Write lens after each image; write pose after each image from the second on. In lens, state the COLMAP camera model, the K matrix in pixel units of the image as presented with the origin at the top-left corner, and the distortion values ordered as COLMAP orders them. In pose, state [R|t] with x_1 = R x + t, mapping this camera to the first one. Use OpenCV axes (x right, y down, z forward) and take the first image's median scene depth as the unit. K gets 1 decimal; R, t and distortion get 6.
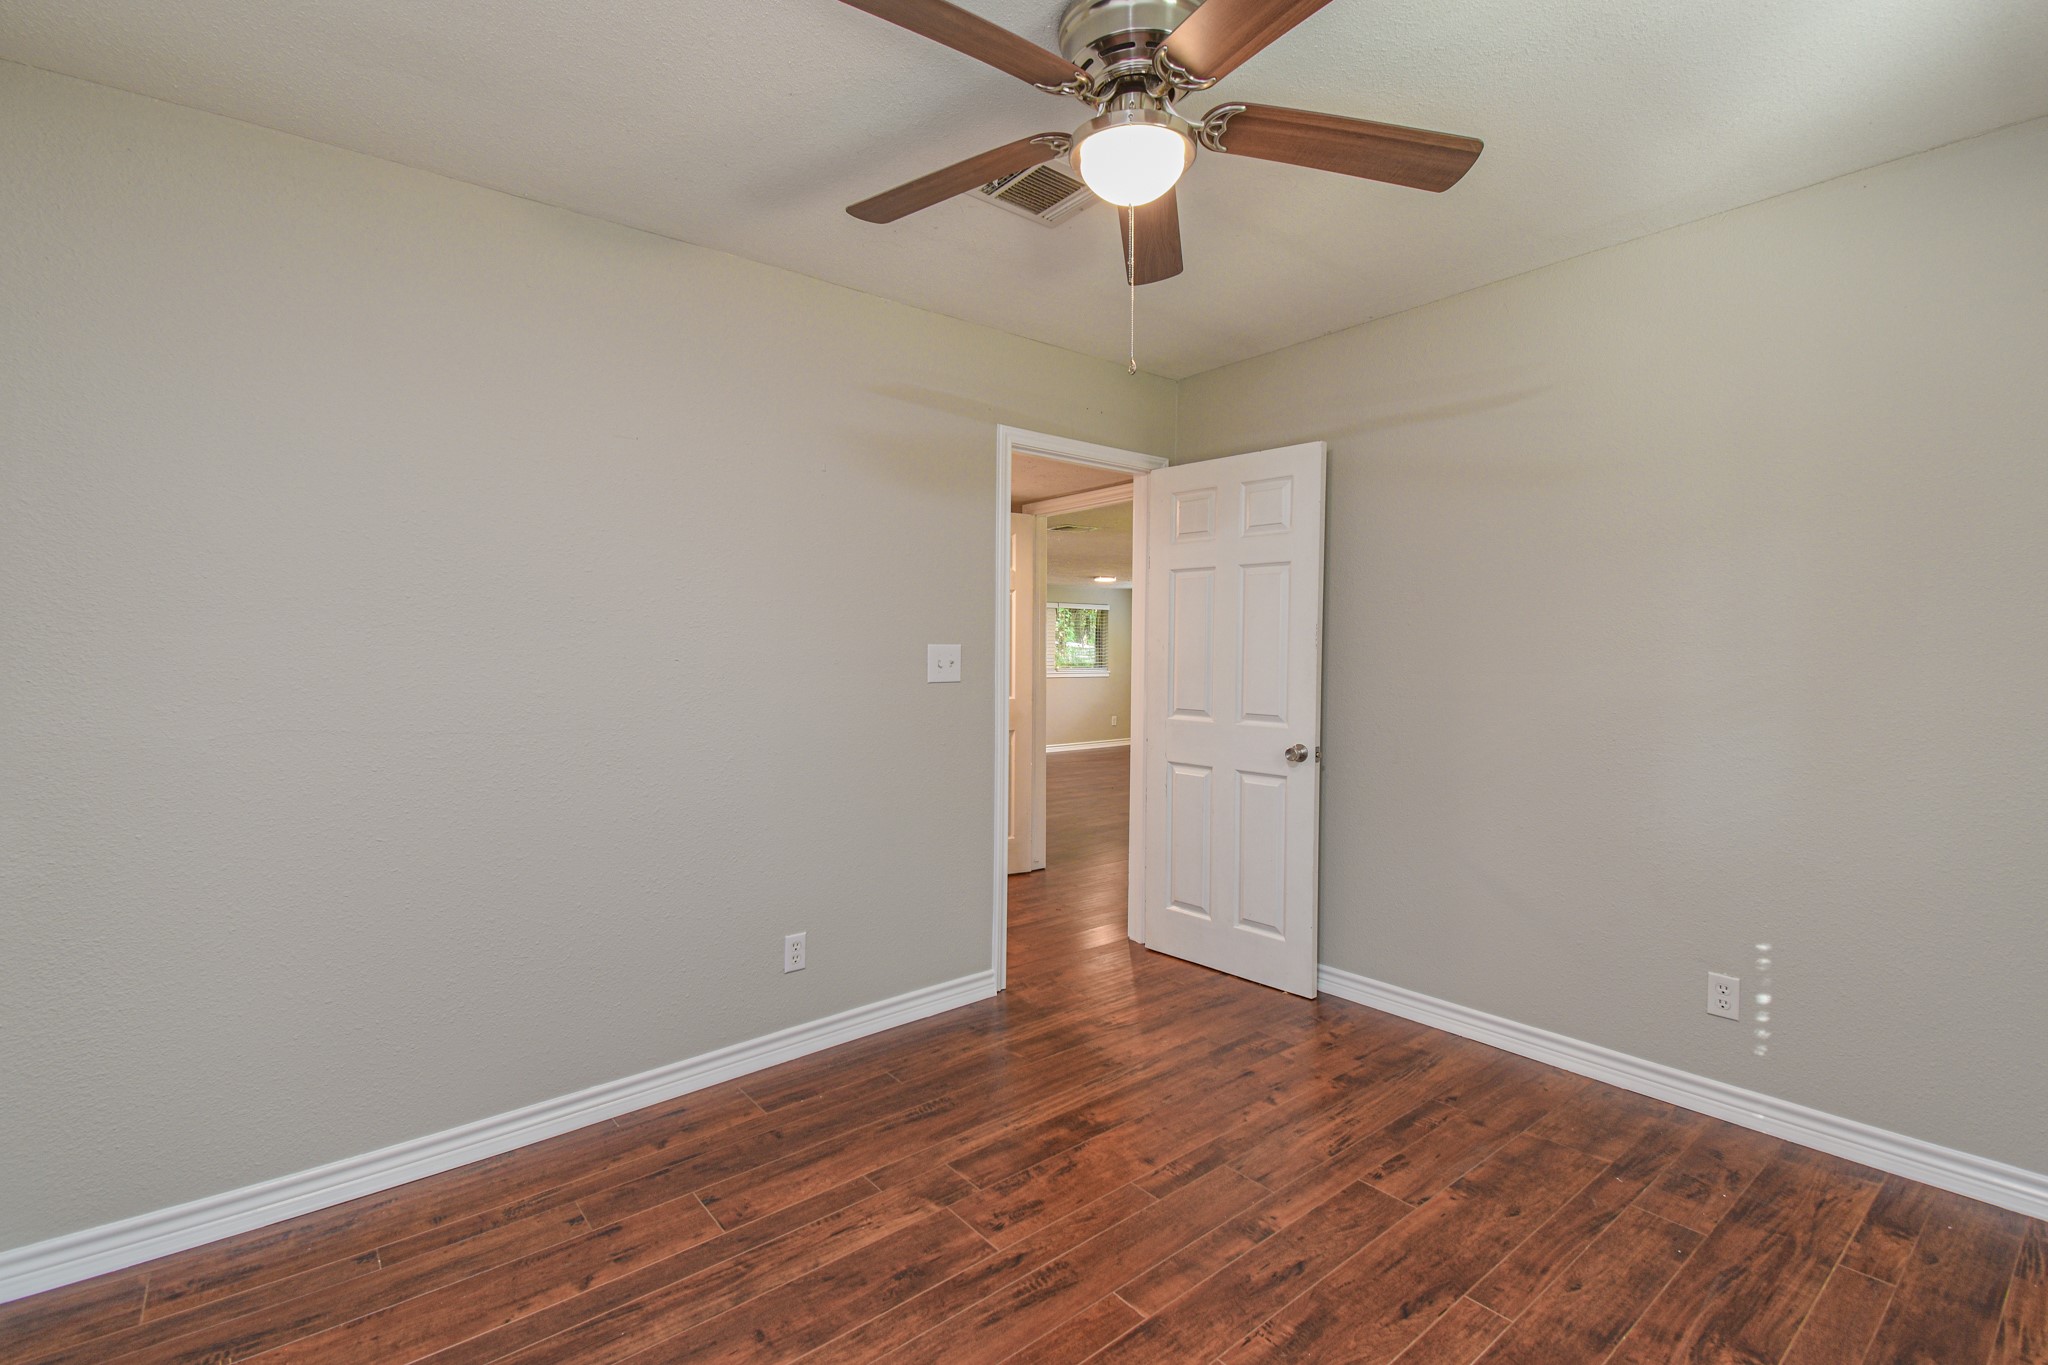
lens RADIAL K [[907.5, 0, 1017.1], [0, 907.5, 665.7], [0, 0, 1]] dist [0.025074, -0.014351]
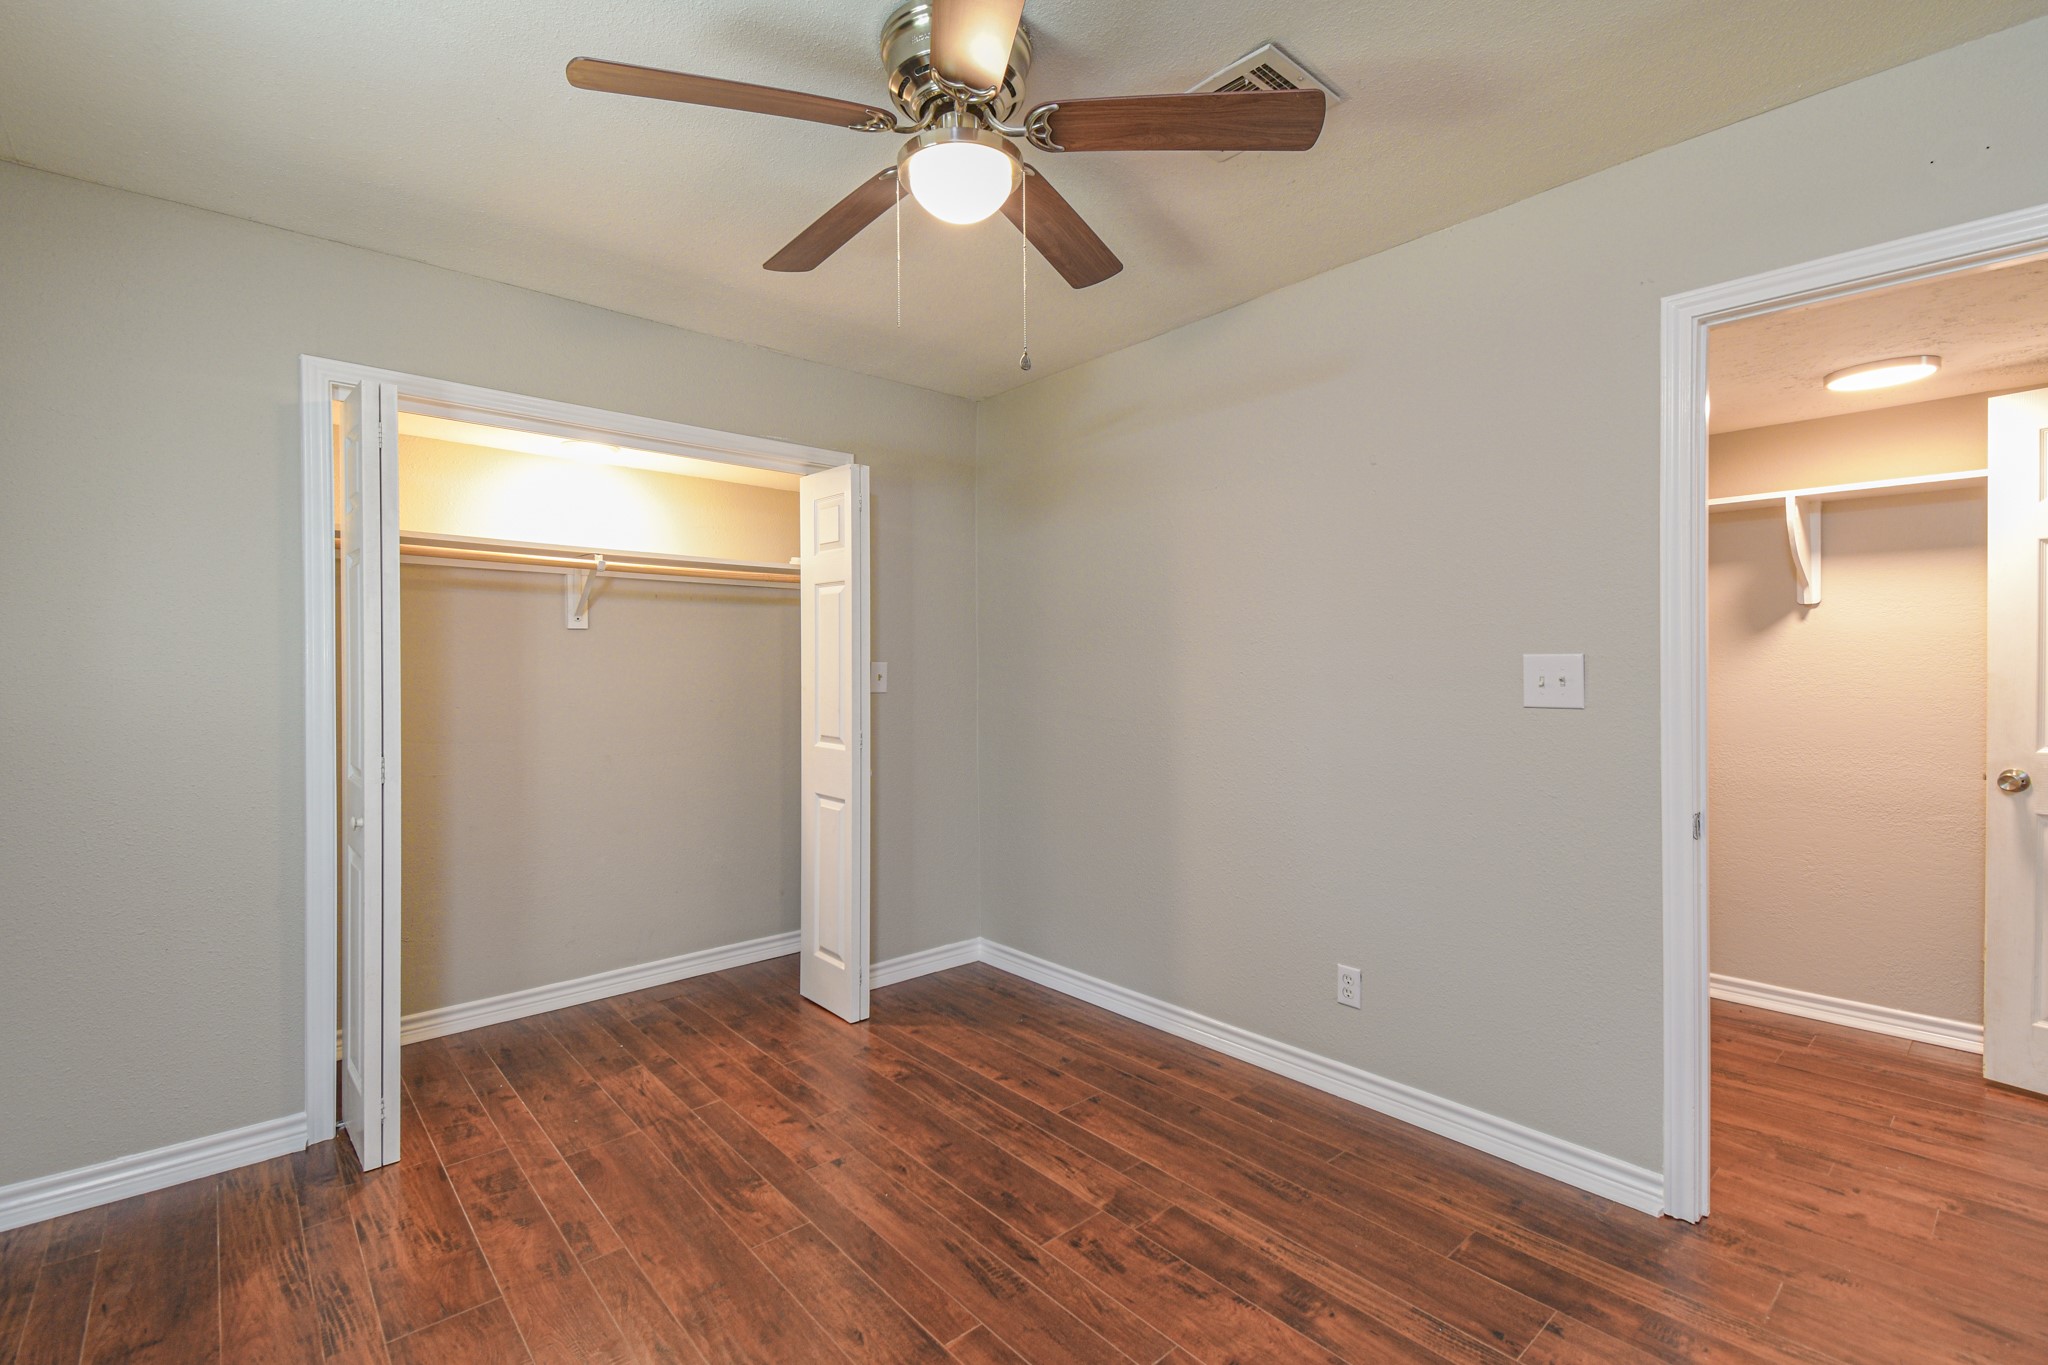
lens RADIAL K [[907.5, 0, 1022.3], [0, 907.5, 663.5], [0, 0, 1]] dist [0.025074, -0.014351]
pose [[0.040758, 0.001741, -0.999168, 0.963668], [-0.009971, 0.999949, 0.001336, -0.019978], [0.999119, 0.009908, 0.040774, 0.885778]]
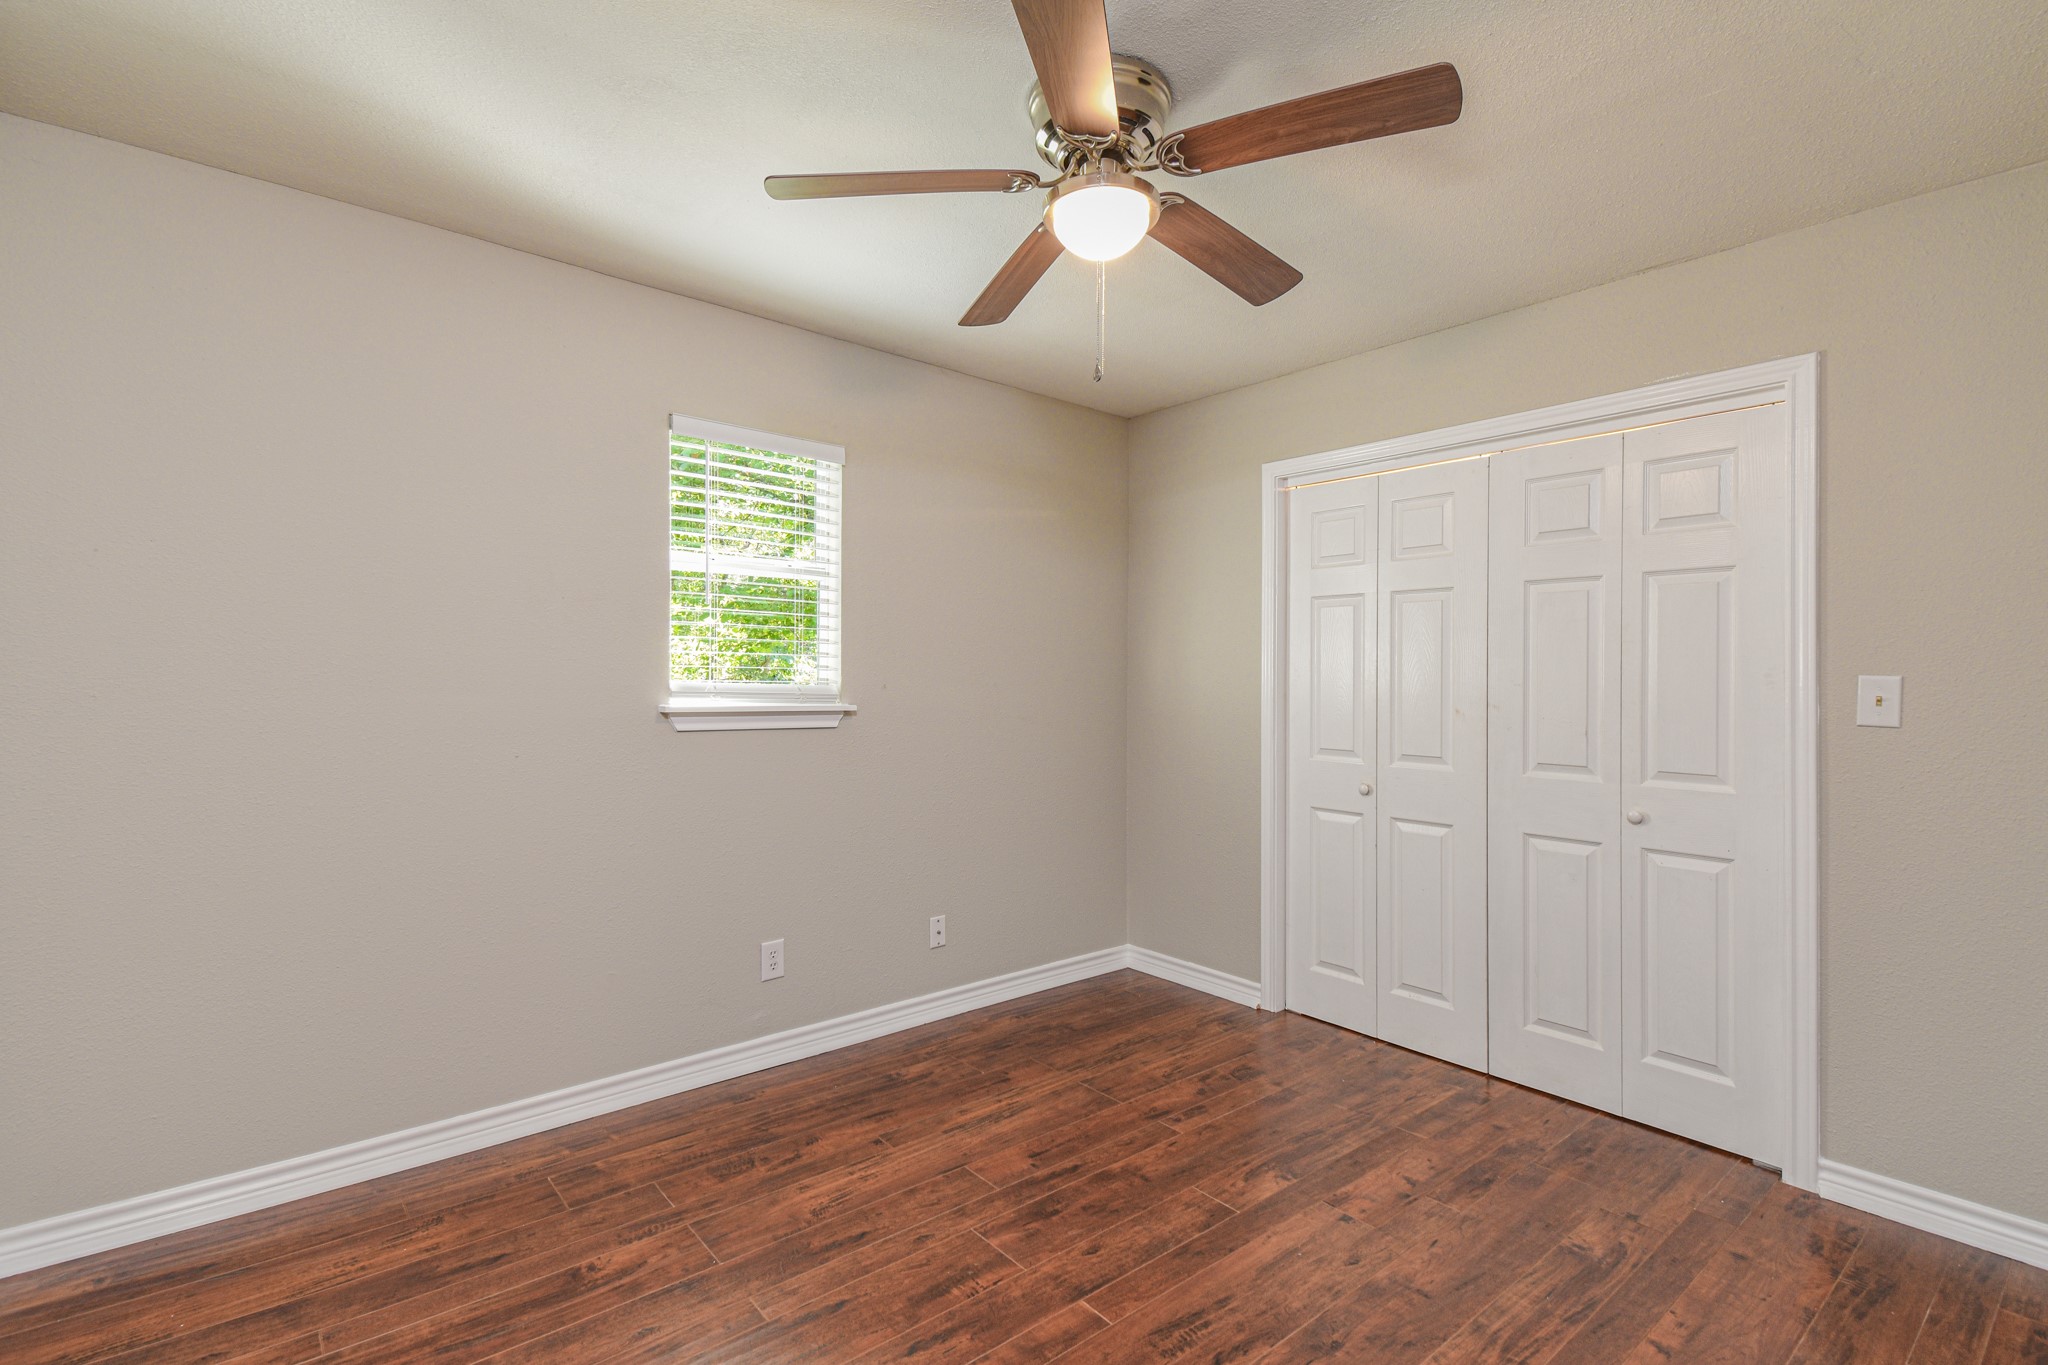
lens RADIAL K [[907.5, 0, 1029.4], [0, 907.5, 688.0], [0, 0, 1]] dist [0.025074, -0.014351]
pose [[-0.999716, -0.003012, -0.023624, 0.197560], [-0.003460, 0.999814, 0.018955, -0.031389], [0.023562, 0.019031, -0.999541, 1.772408]]
